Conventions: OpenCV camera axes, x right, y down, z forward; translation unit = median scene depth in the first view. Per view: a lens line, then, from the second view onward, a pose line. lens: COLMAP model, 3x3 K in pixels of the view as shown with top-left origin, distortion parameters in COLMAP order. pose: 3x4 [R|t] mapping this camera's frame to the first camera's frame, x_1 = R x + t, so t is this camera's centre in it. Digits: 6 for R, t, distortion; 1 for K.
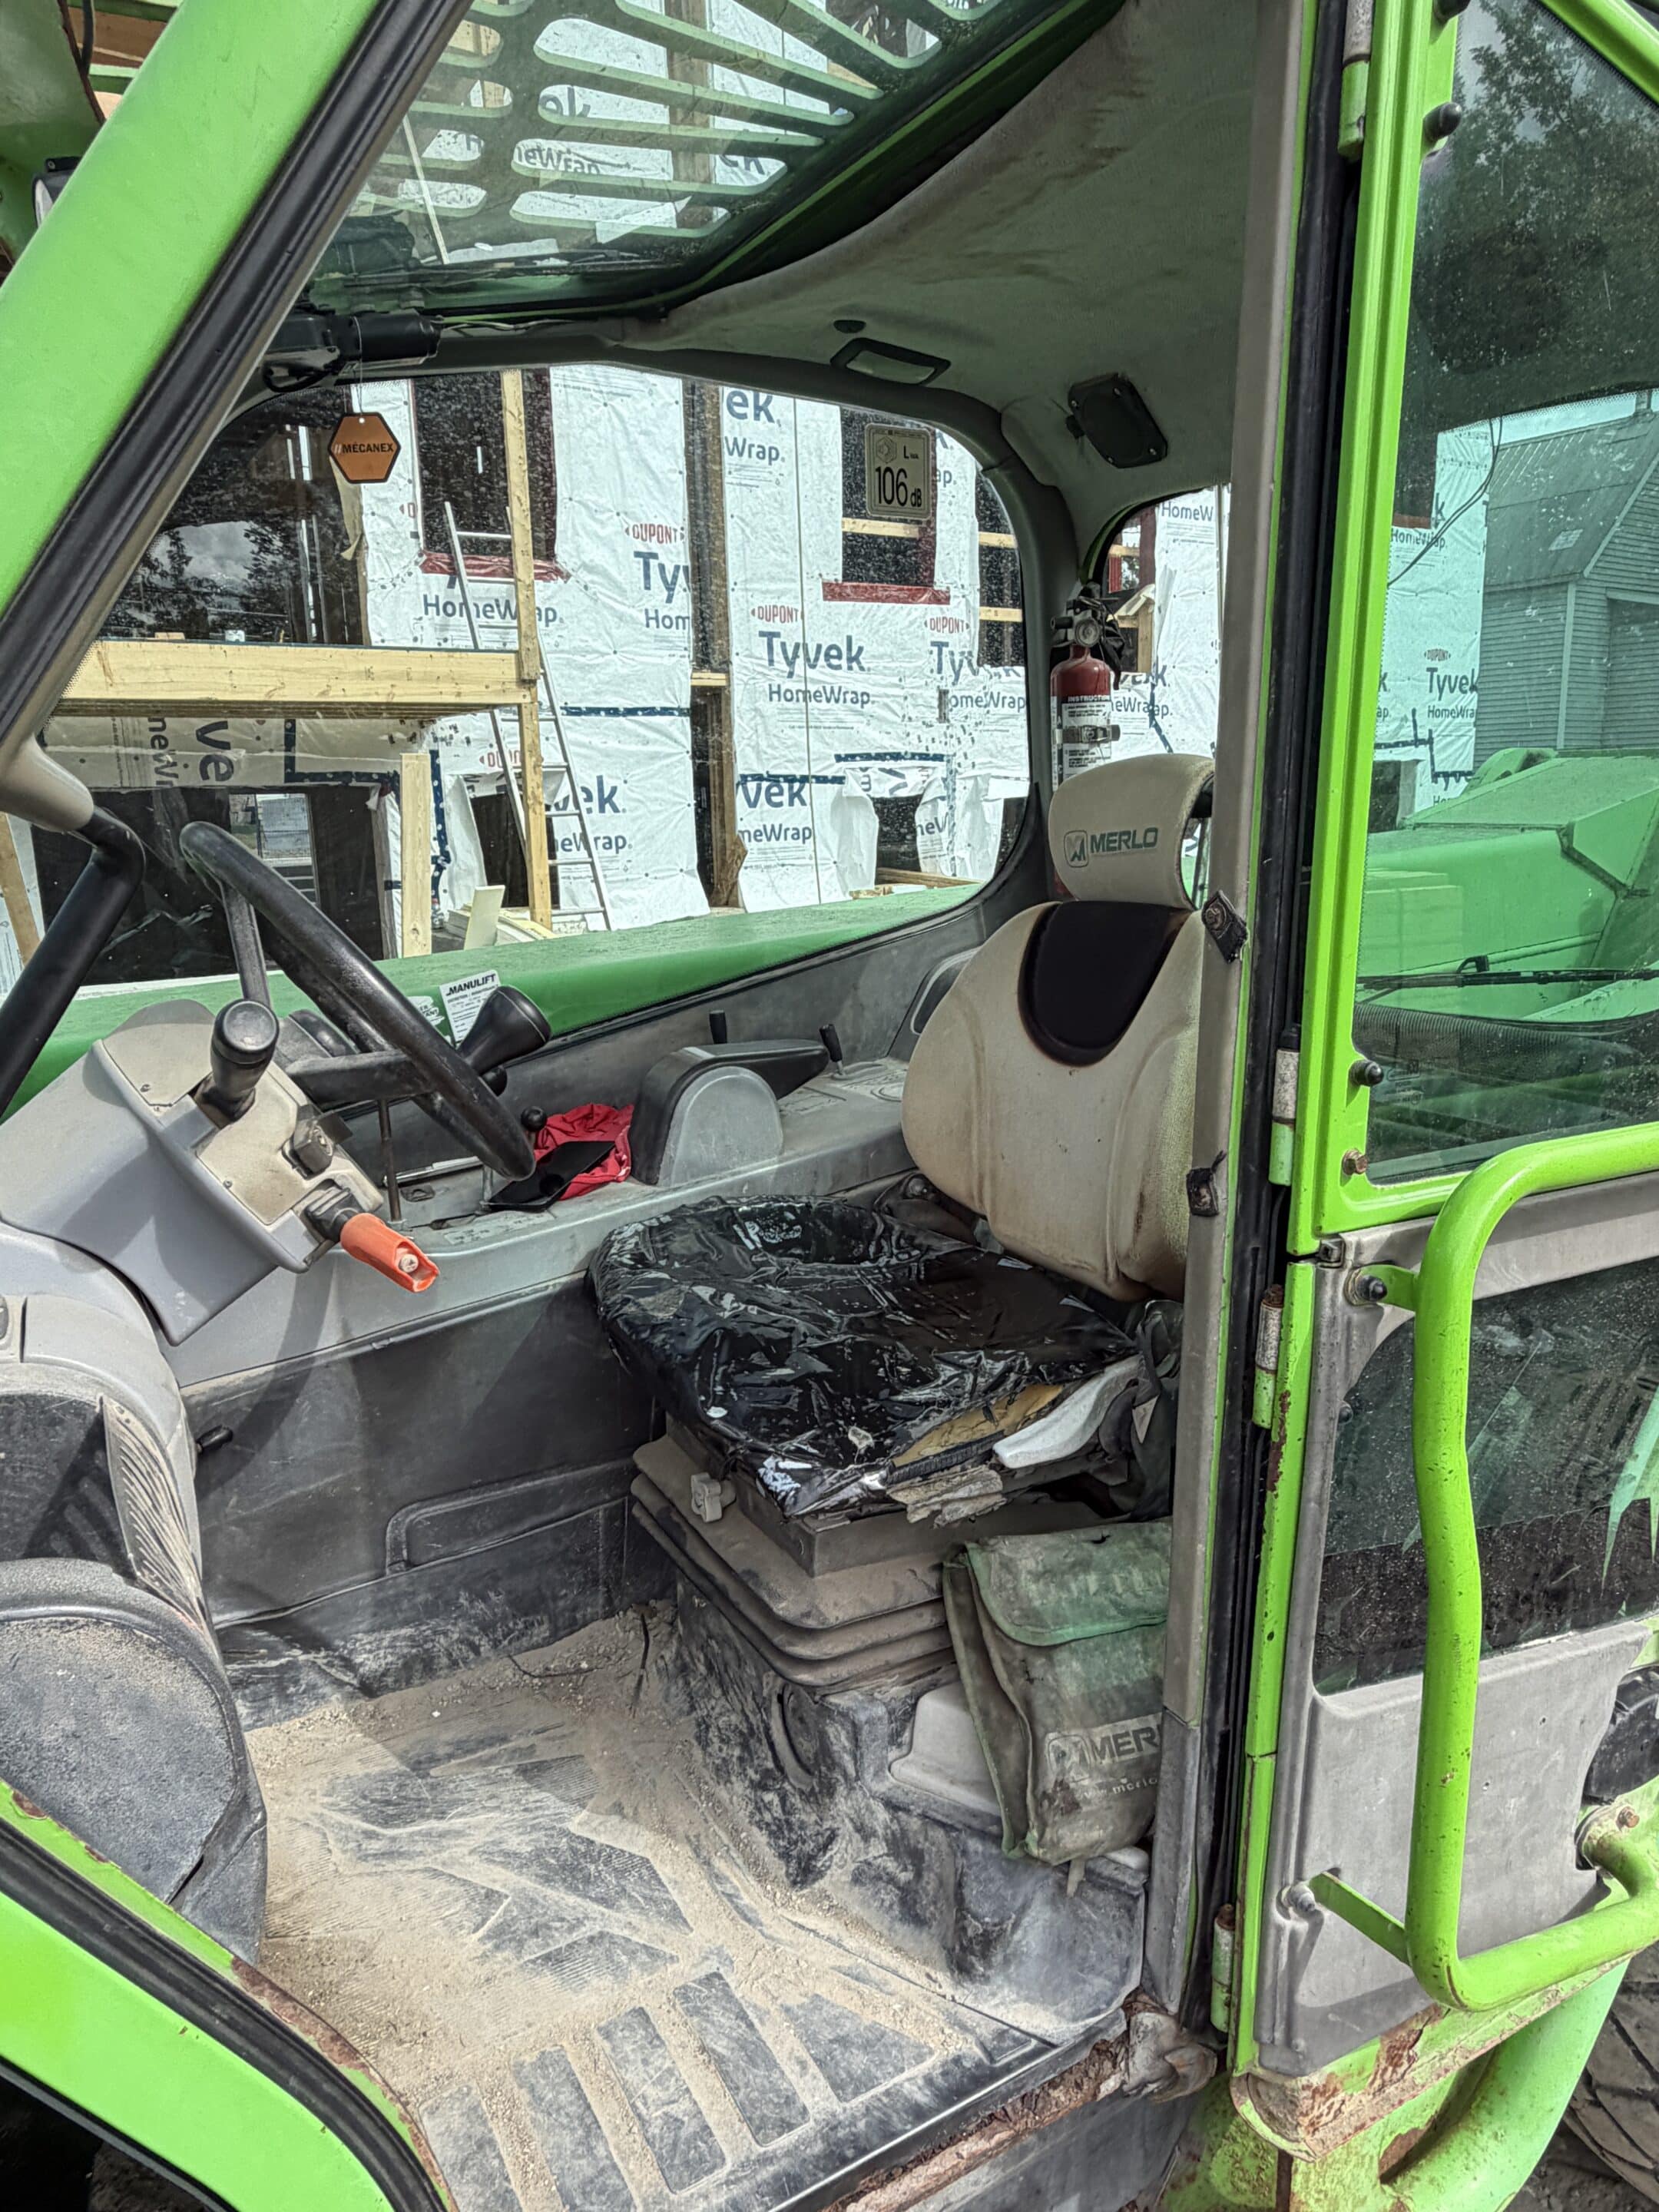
lens RADIAL K [[1413.9, 0, 824.8], [0, 1413.9, 1101.6], [0, 0, 1]] dist [-0.001140, -0.000935]
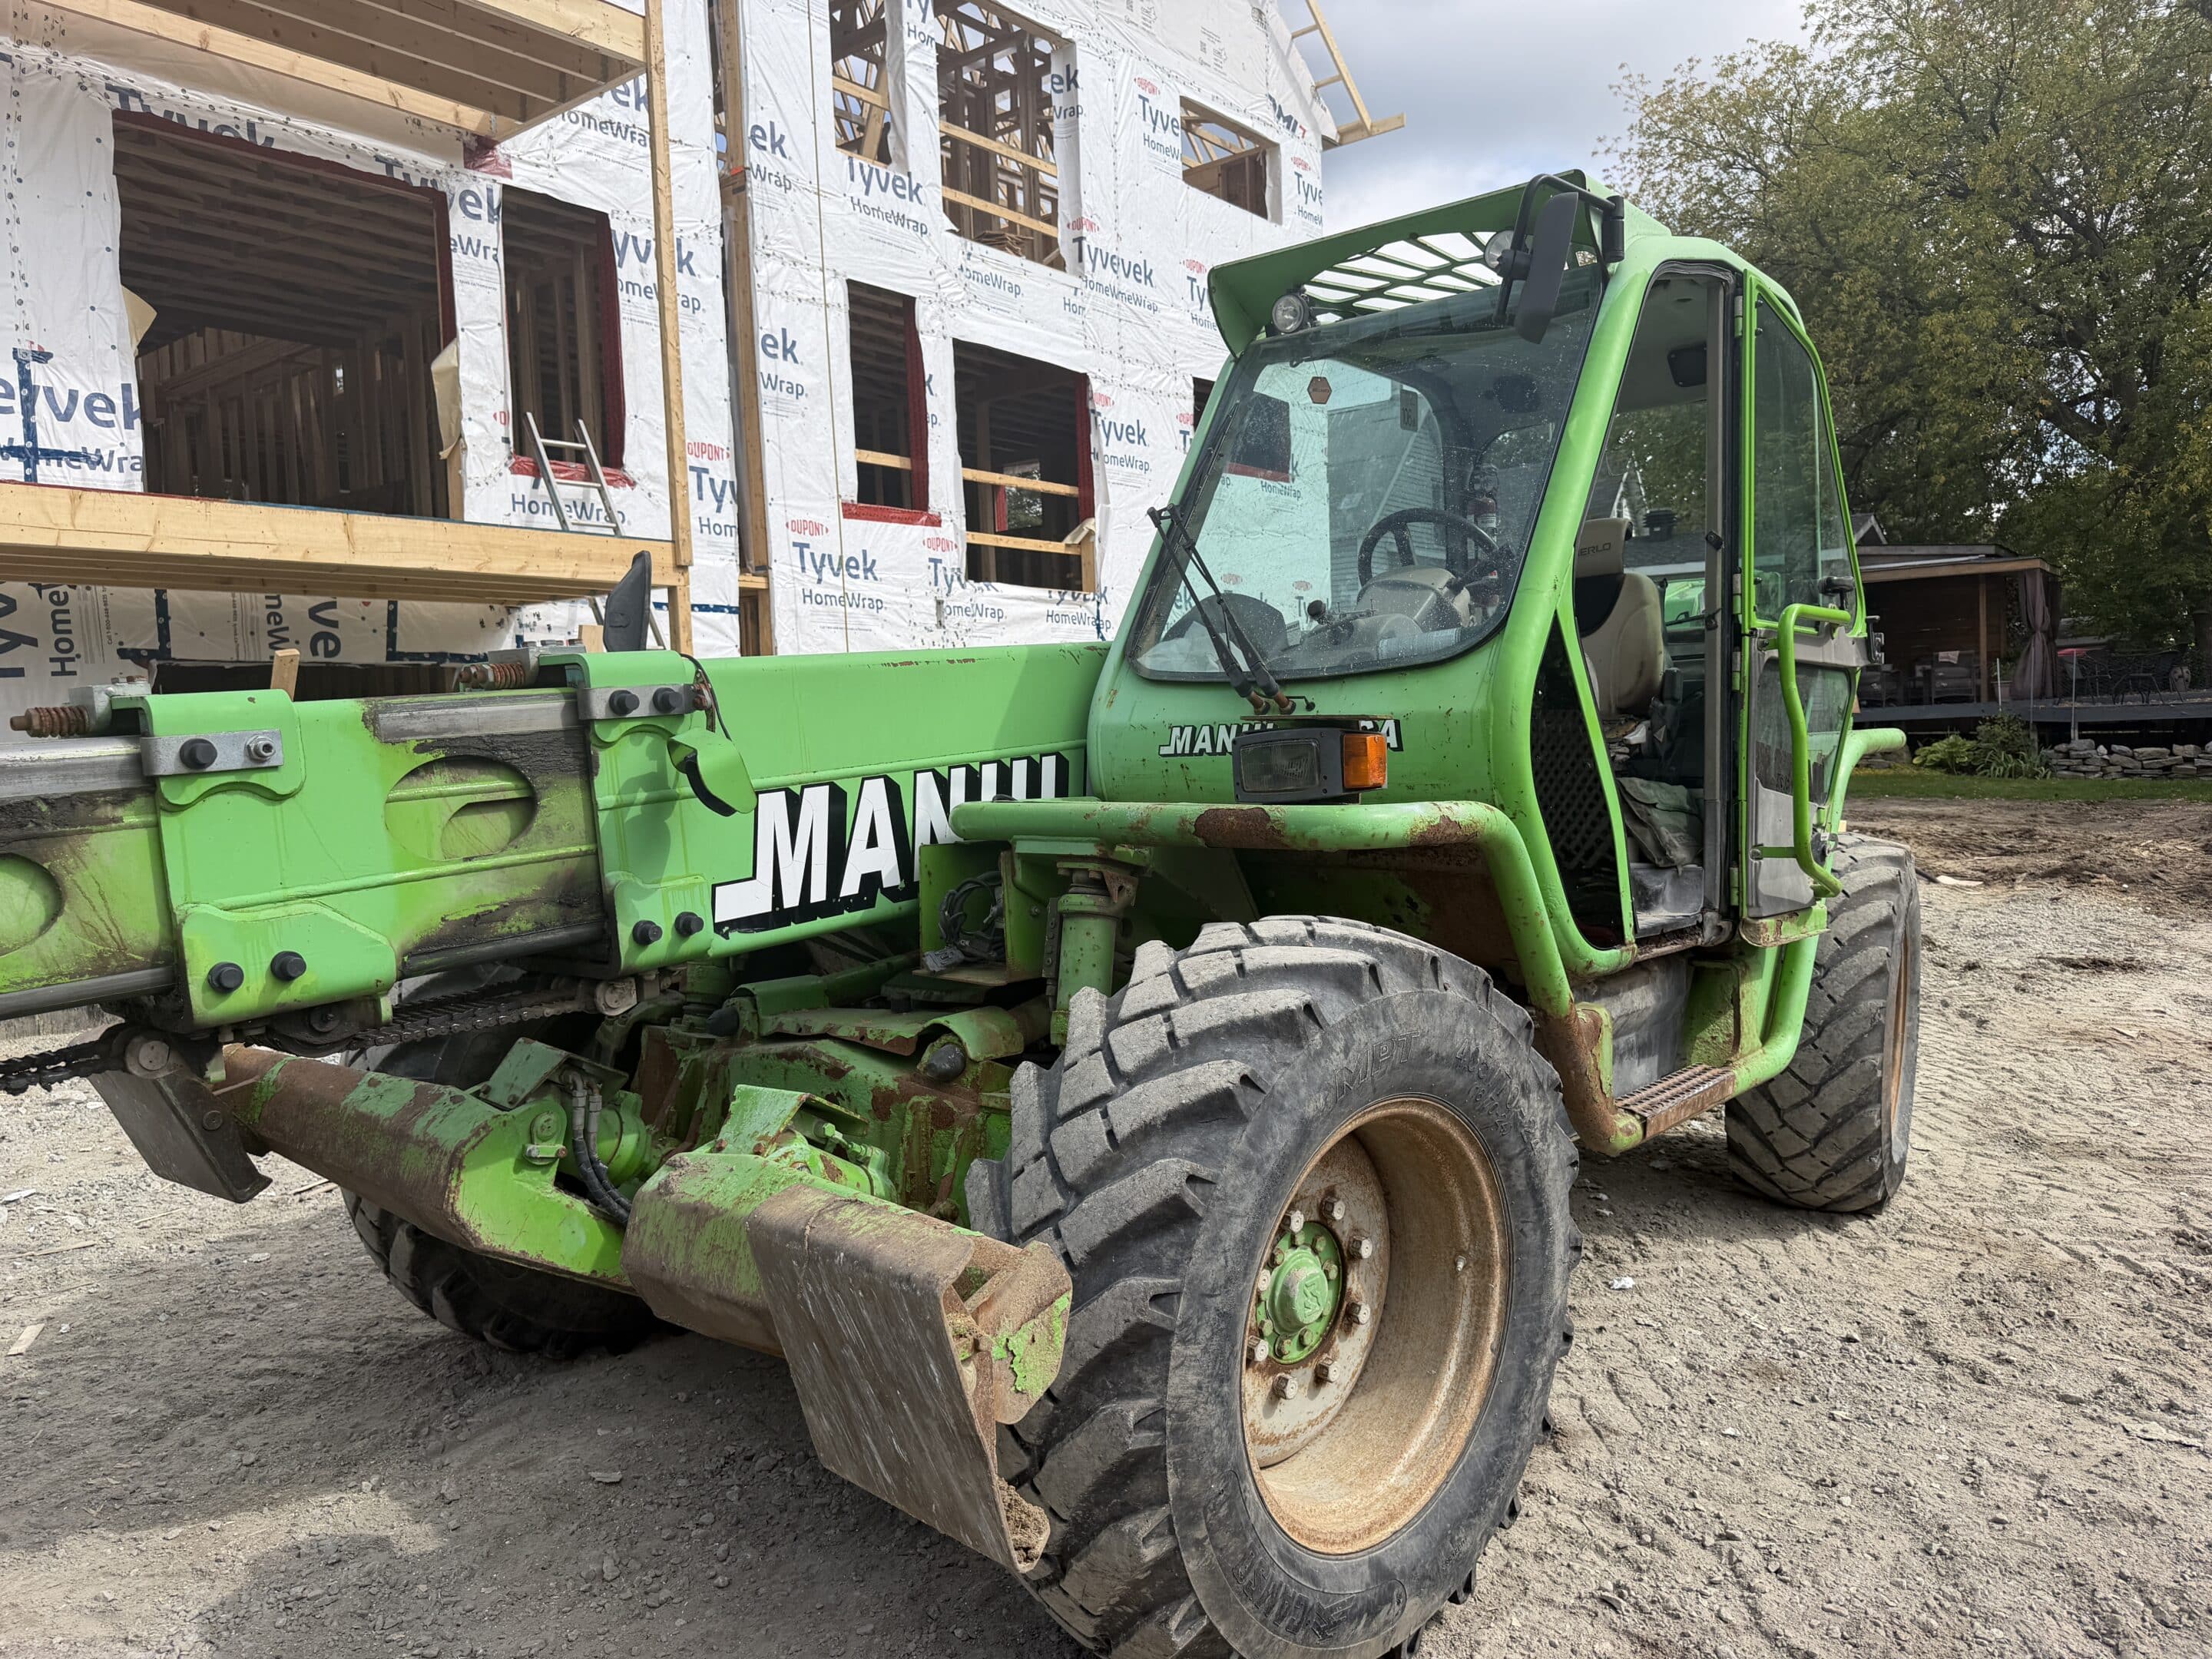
lens RADIAL K [[1546.6, 0, 1106.0], [0, 1546.6, 841.2], [0, 0, 1]] dist [0.157235, -0.333308]
pose [[0.943764, -0.034337, 0.328831, -0.230907], [0.085639, 0.986036, -0.142826, 0.098055], [-0.319334, 0.162955, 0.933526, -0.190811]]
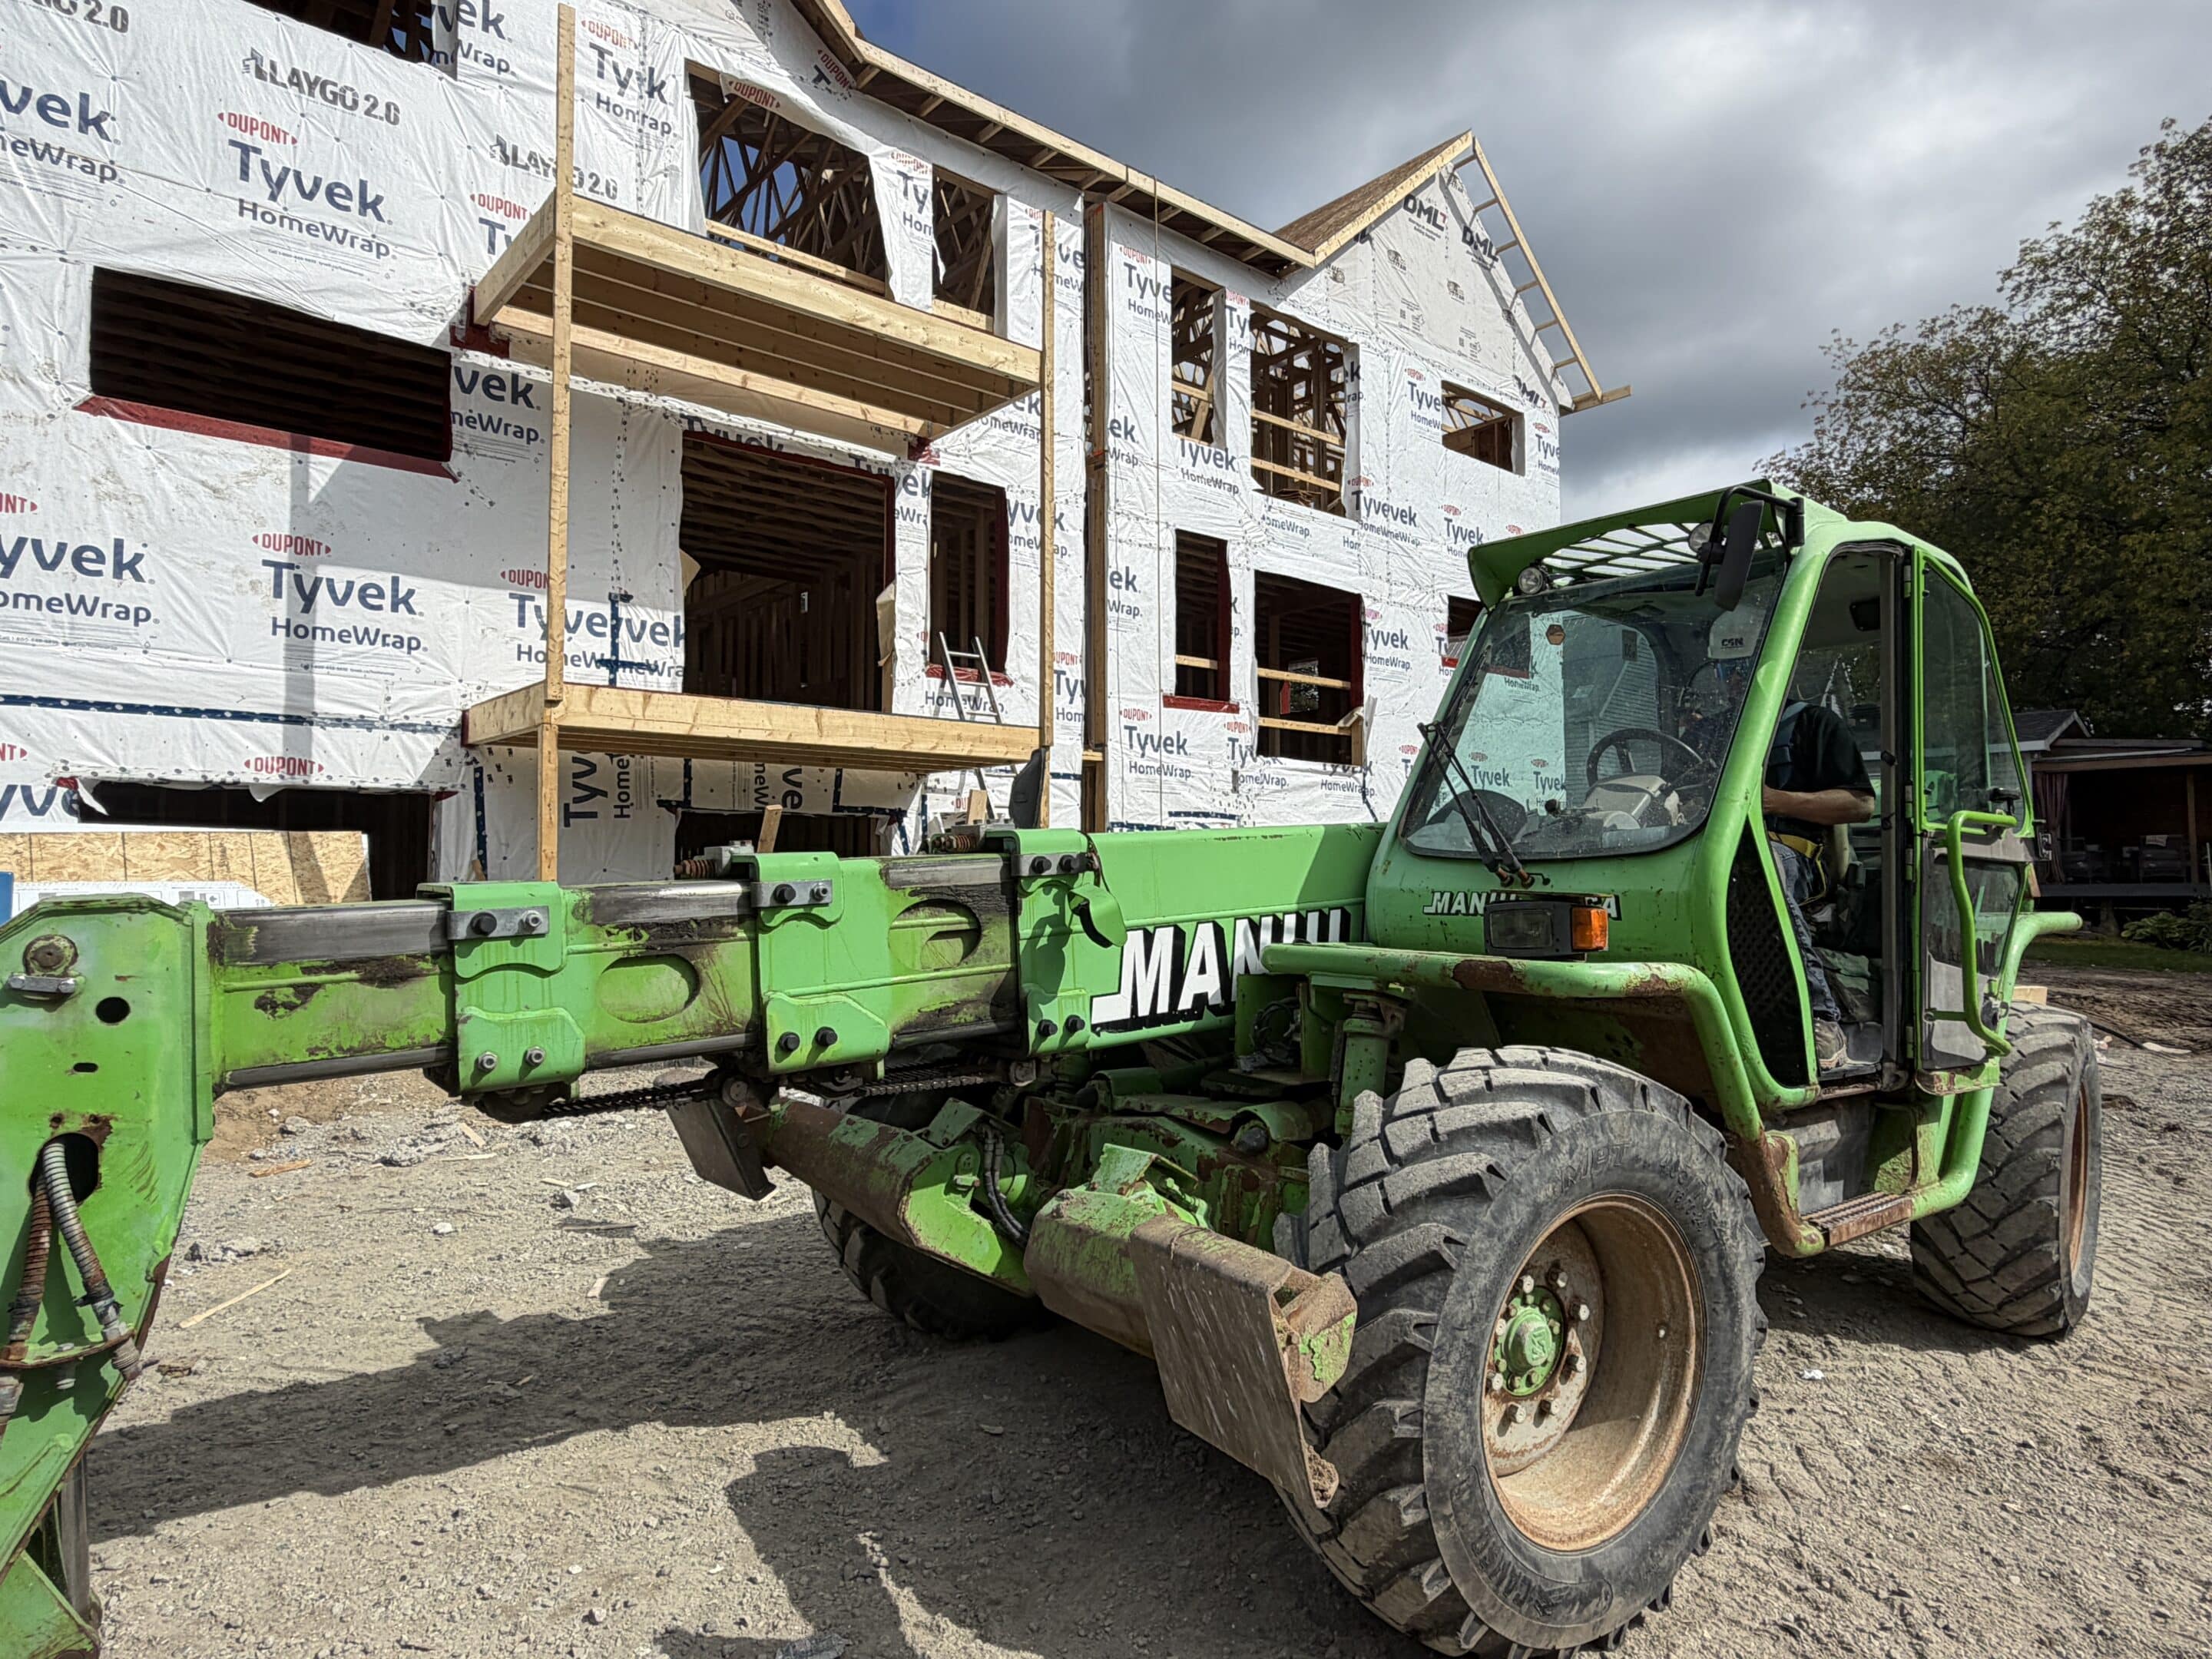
lens RADIAL K [[1289.6, 0, 1094.2], [0, 1289.6, 827.4], [0, 0, 1]] dist [-0.004231, 0.000103]
pose [[0.991155, 0.027771, 0.129767, -0.248781], [0.006159, 0.967178, -0.254026, 0.100727], [-0.132563, 0.252579, 0.958452, -0.225876]]
